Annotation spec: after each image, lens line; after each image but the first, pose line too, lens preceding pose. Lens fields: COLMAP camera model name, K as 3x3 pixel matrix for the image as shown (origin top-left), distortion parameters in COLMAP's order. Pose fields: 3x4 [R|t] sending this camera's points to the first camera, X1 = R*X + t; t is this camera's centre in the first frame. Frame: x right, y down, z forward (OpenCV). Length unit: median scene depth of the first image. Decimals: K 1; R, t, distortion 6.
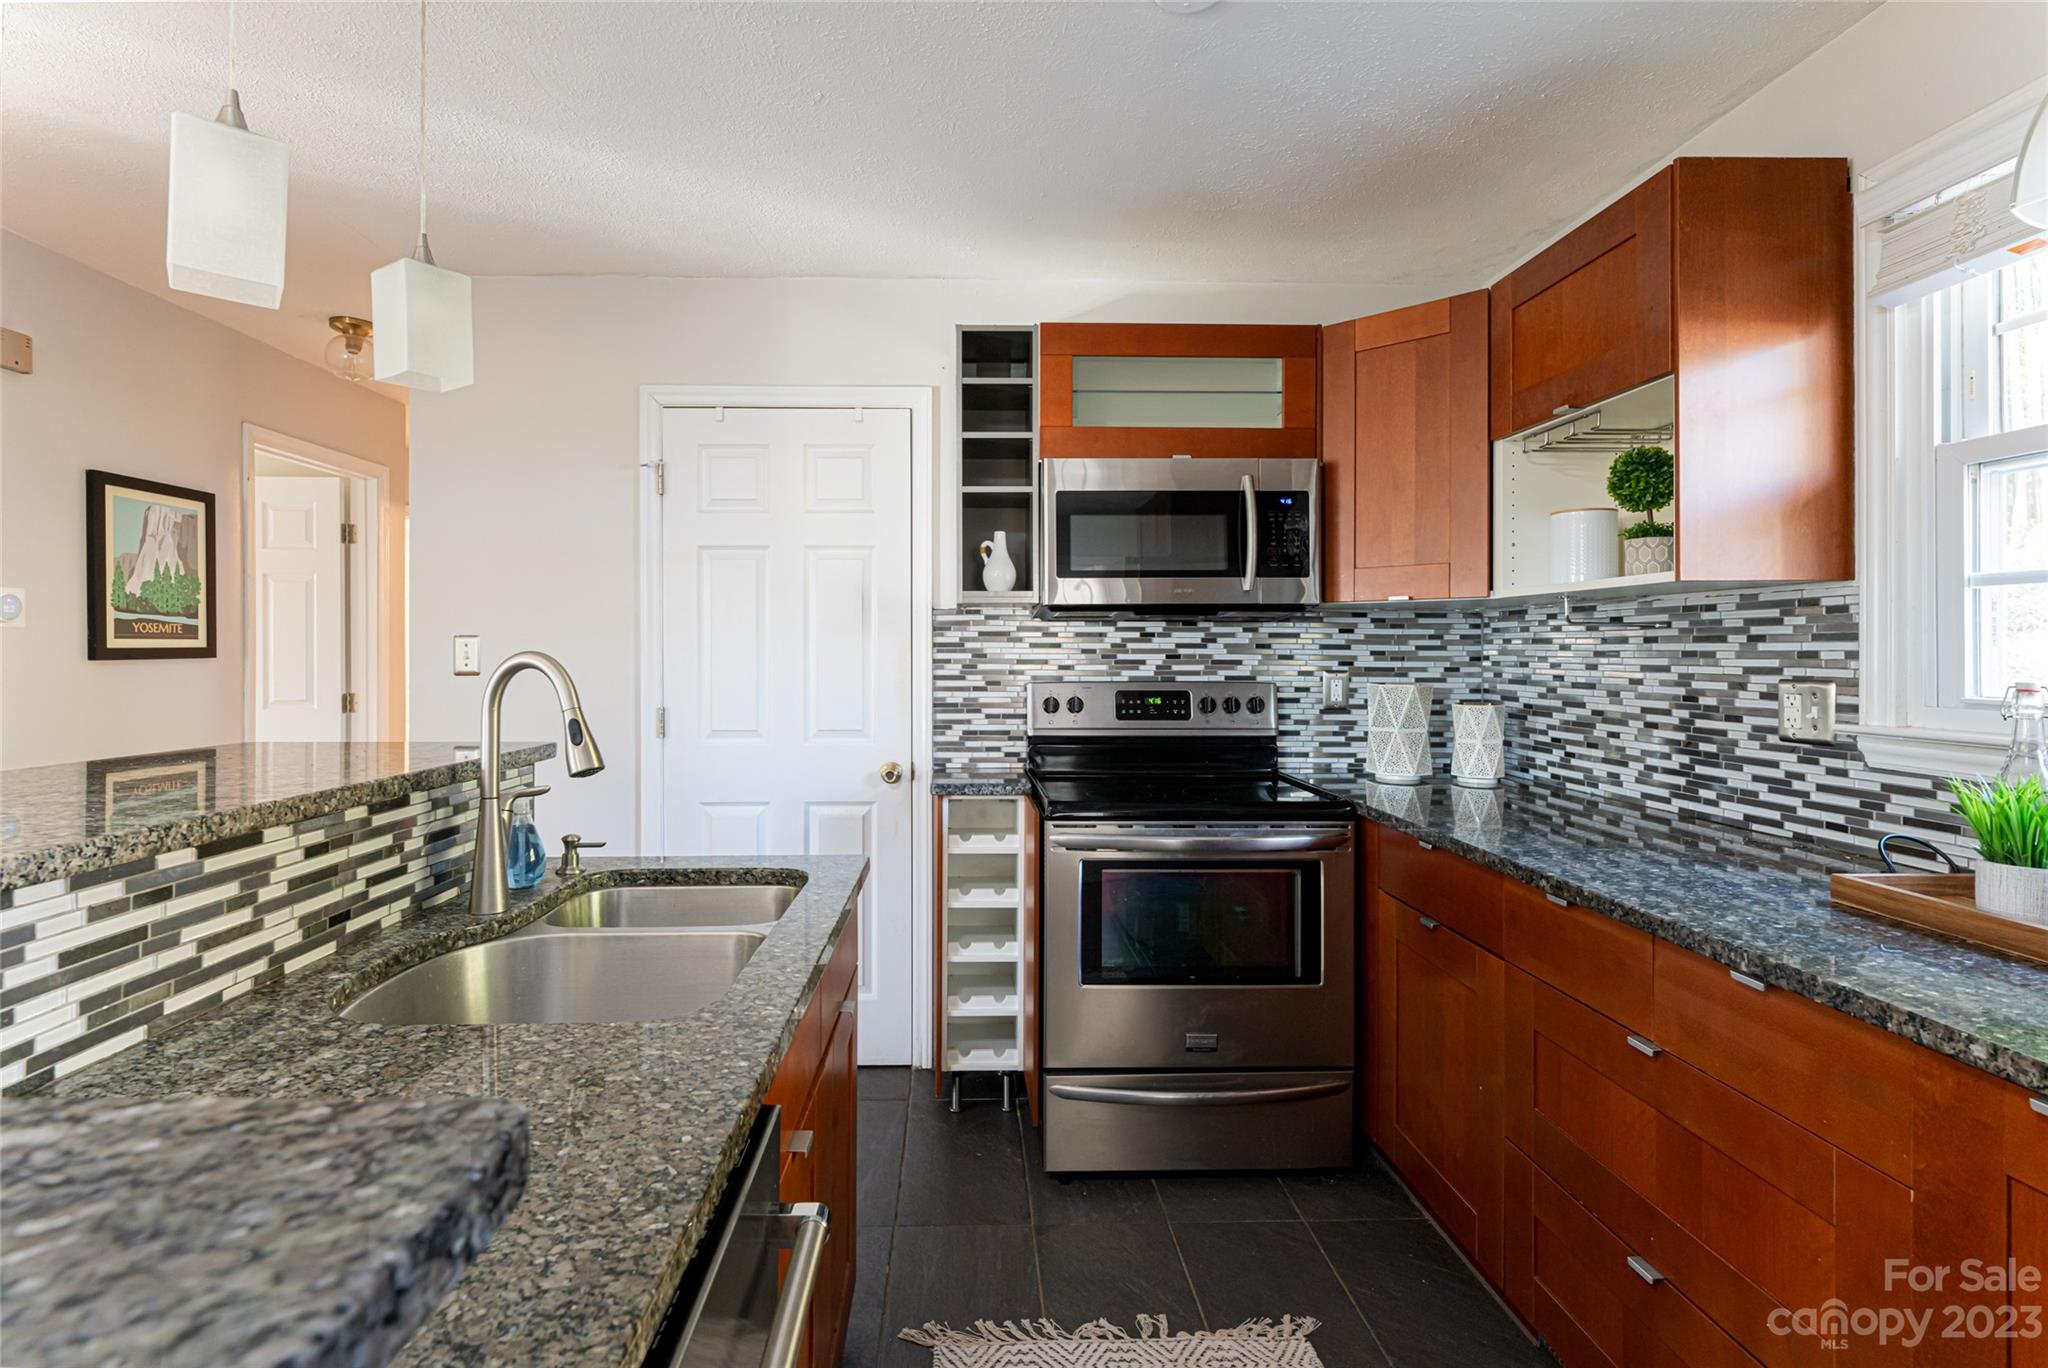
lens RADIAL K [[986.3, 0, 997.2], [0, 986.3, 646.6], [0, 0, 1]] dist [-0.000753, -0.001216]
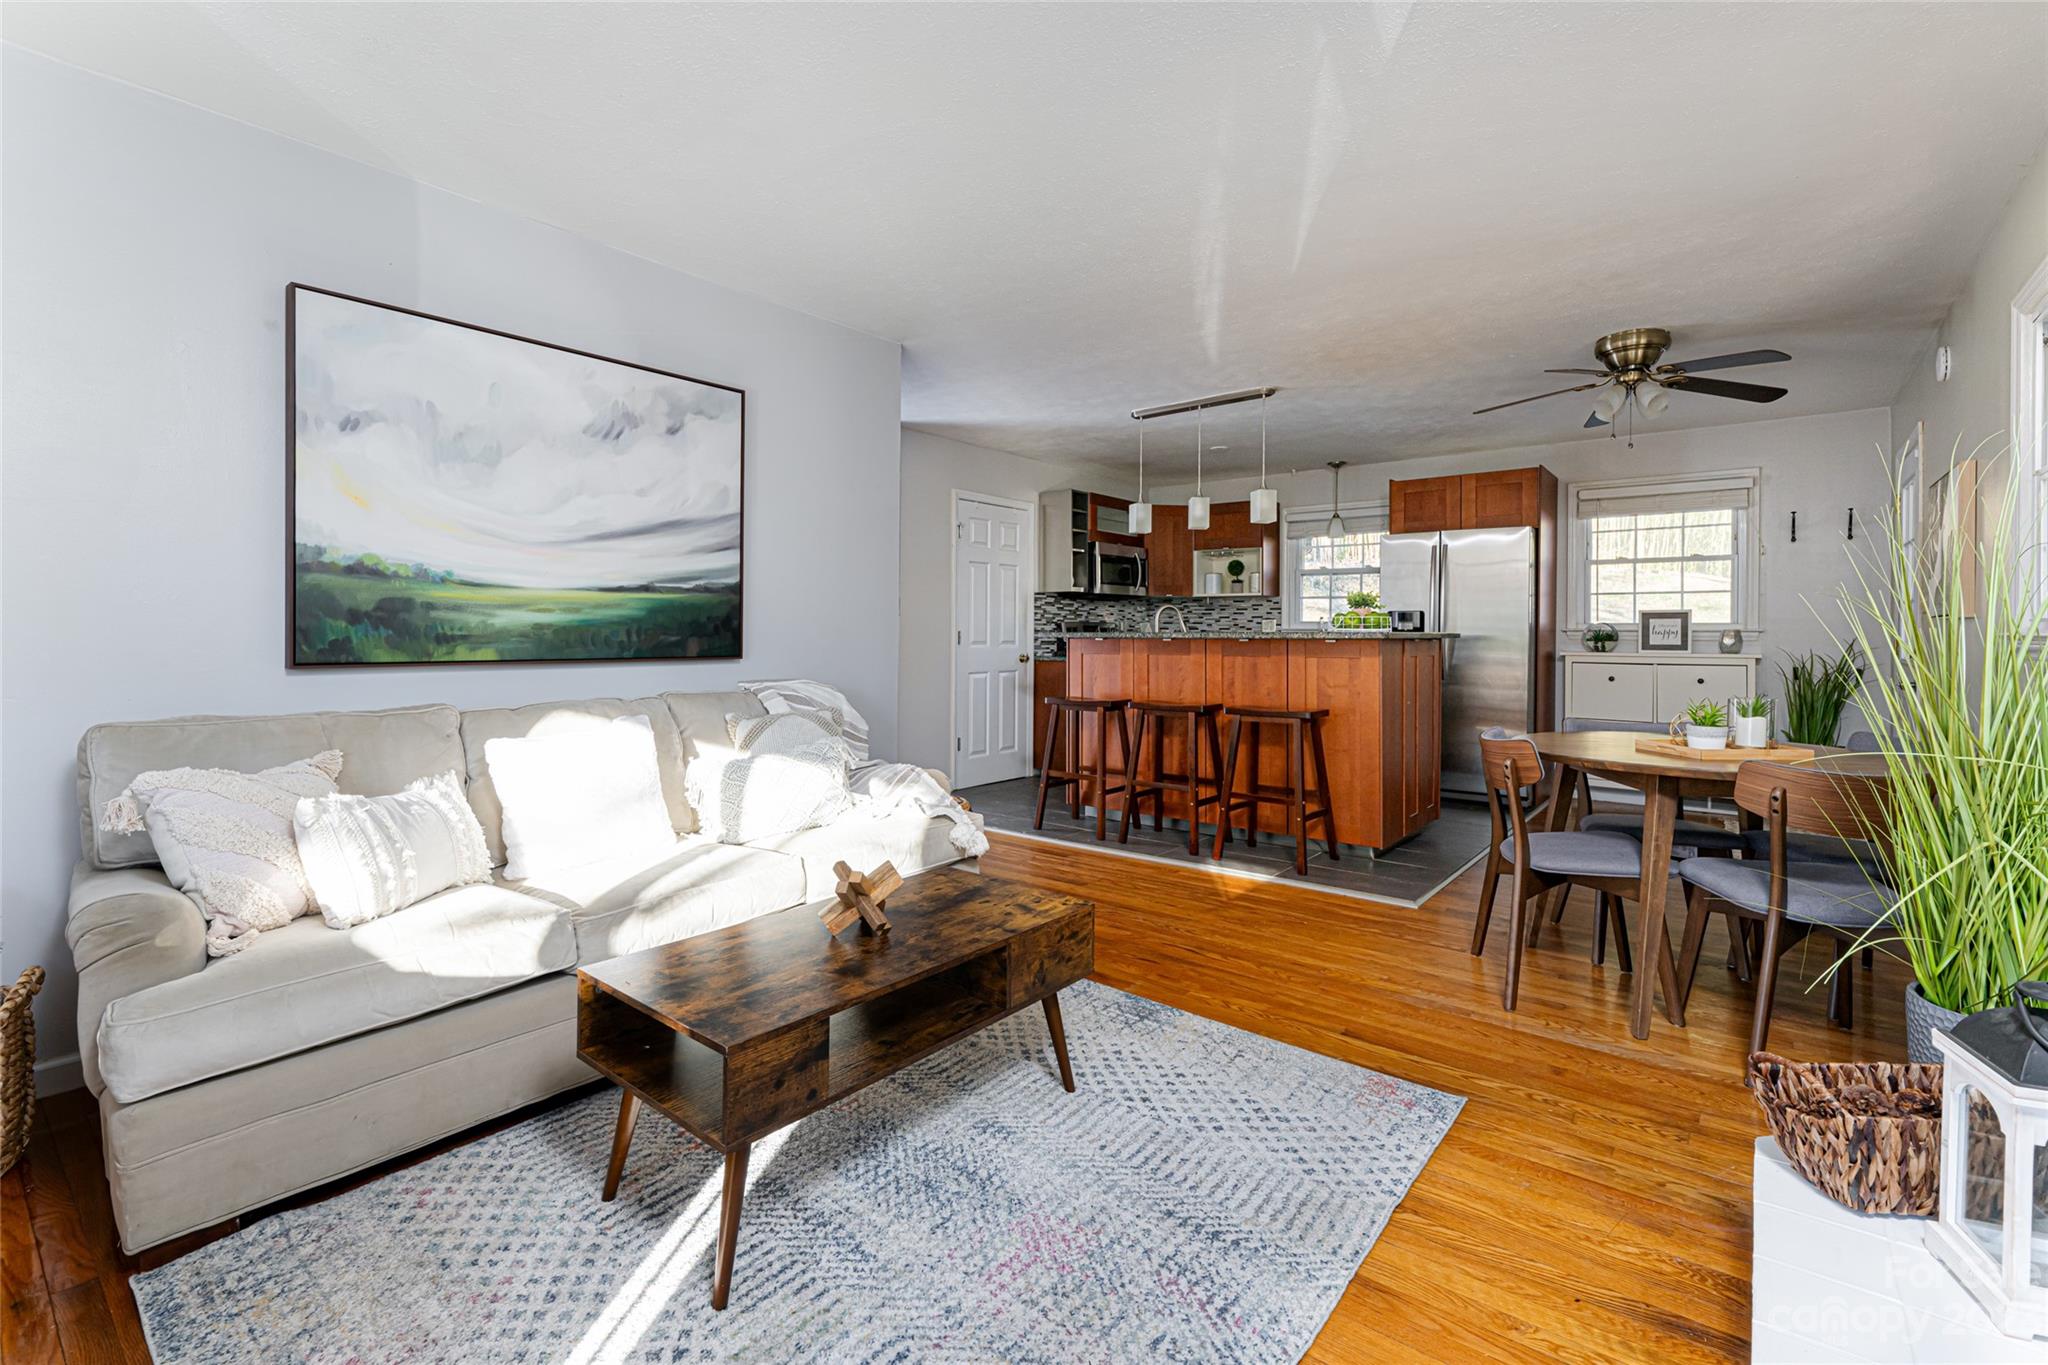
lens RADIAL K [[909.8, 0, 996.0], [0, 909.8, 659.1], [0, 0, 1]] dist [-0.019773, -0.000701]
pose [[0.671444, -0.017283, 0.740854, -1.843791], [-0.008460, 0.999484, 0.030983, 0.060518], [-0.741007, -0.027071, 0.670951, -0.483705]]
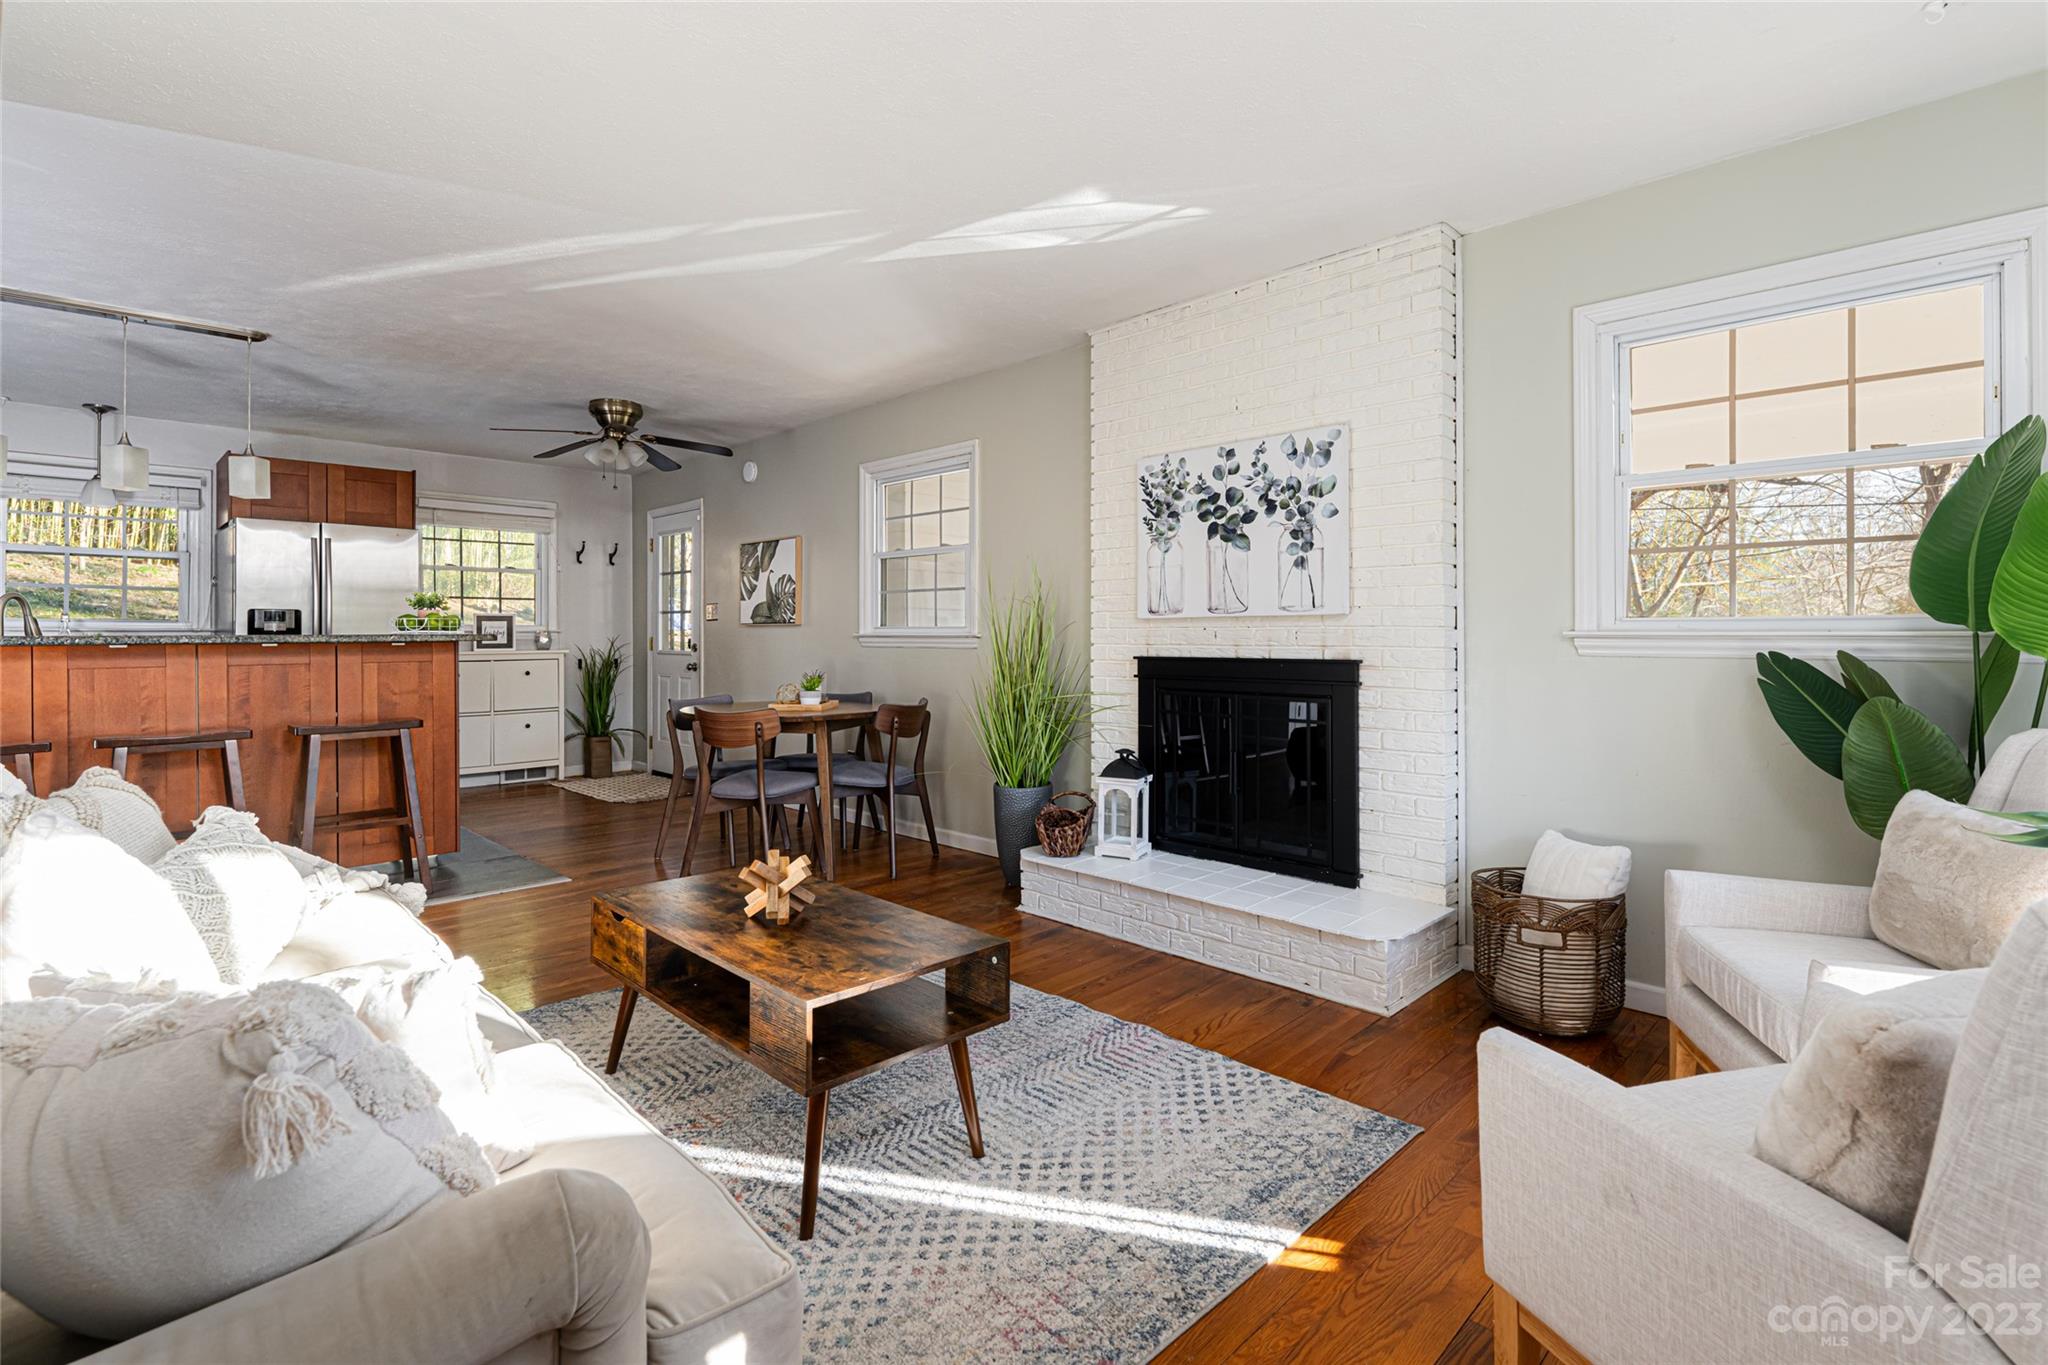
lens RADIAL K [[986.3, 0, 1050.9], [0, 986.3, 624.8], [0, 0, 1]] dist [-0.000753, -0.001216]
pose [[-0.689623, 0.008155, 0.724123, -2.135429], [-0.001698, 0.999916, -0.012878, 0.059982], [-0.724167, -0.010111, -0.689551, 0.400567]]
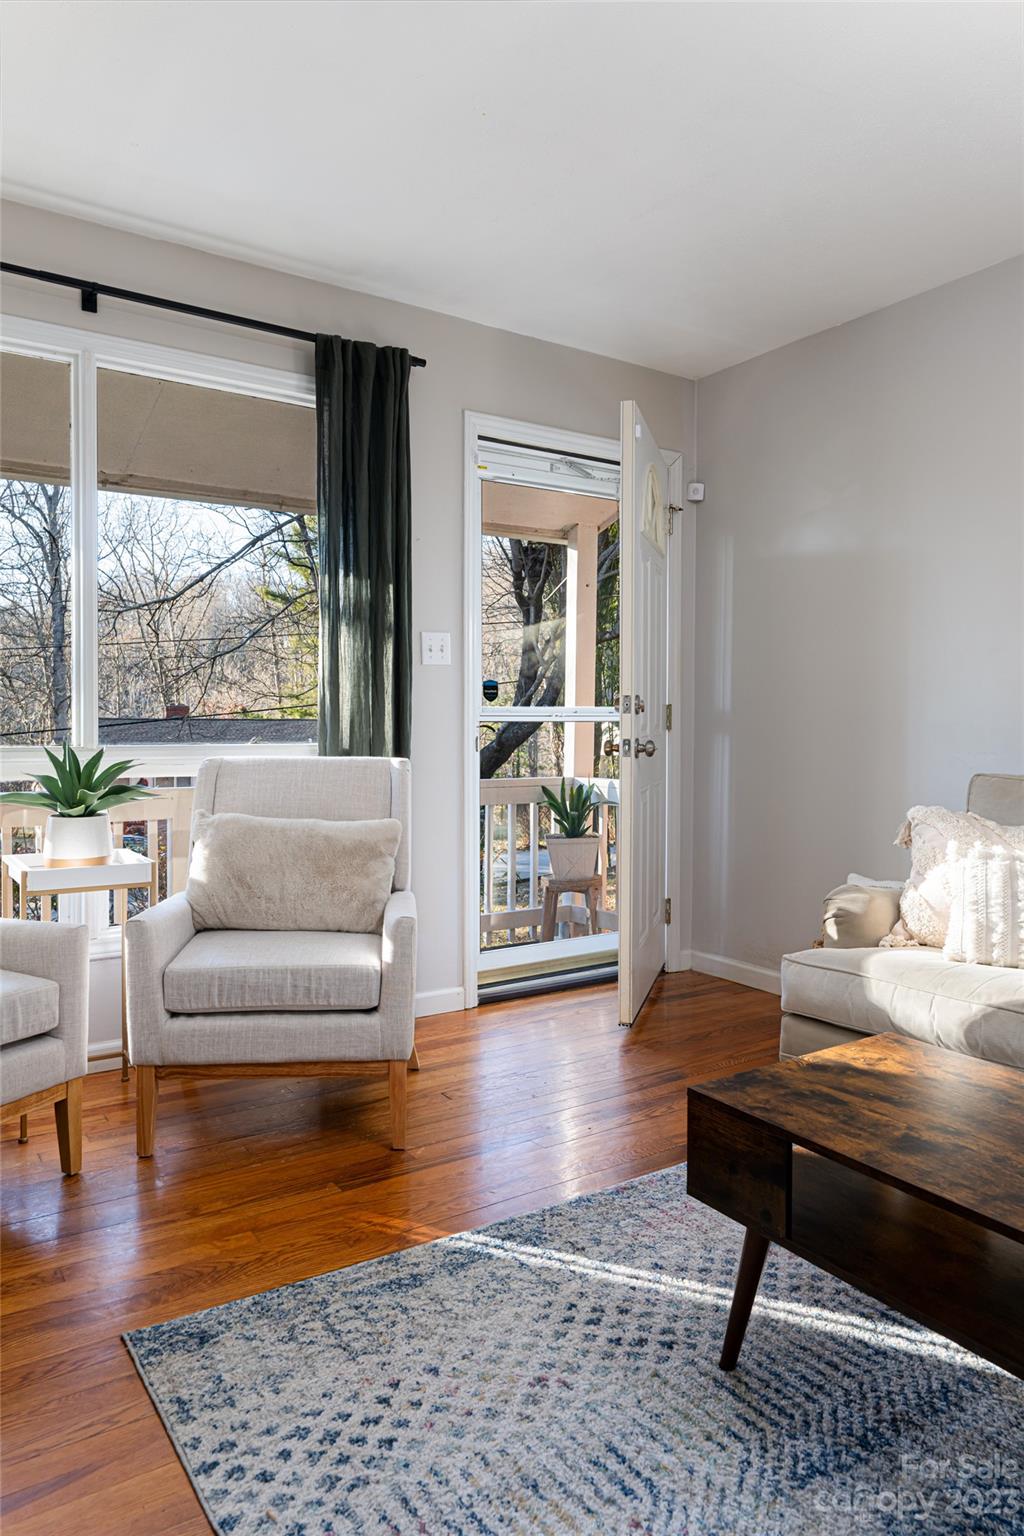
lens RADIAL K [[1019.7, 0, 507.9], [0, 1019.7, 754.2], [0, 0, 1]] dist [0.009117, -0.001175]
pose [[0.517497, 0.025356, -0.855309, -1.190070], [-0.001957, 0.999593, 0.028449, 0.091077], [0.855683, -0.013048, 0.517337, -0.429922]]
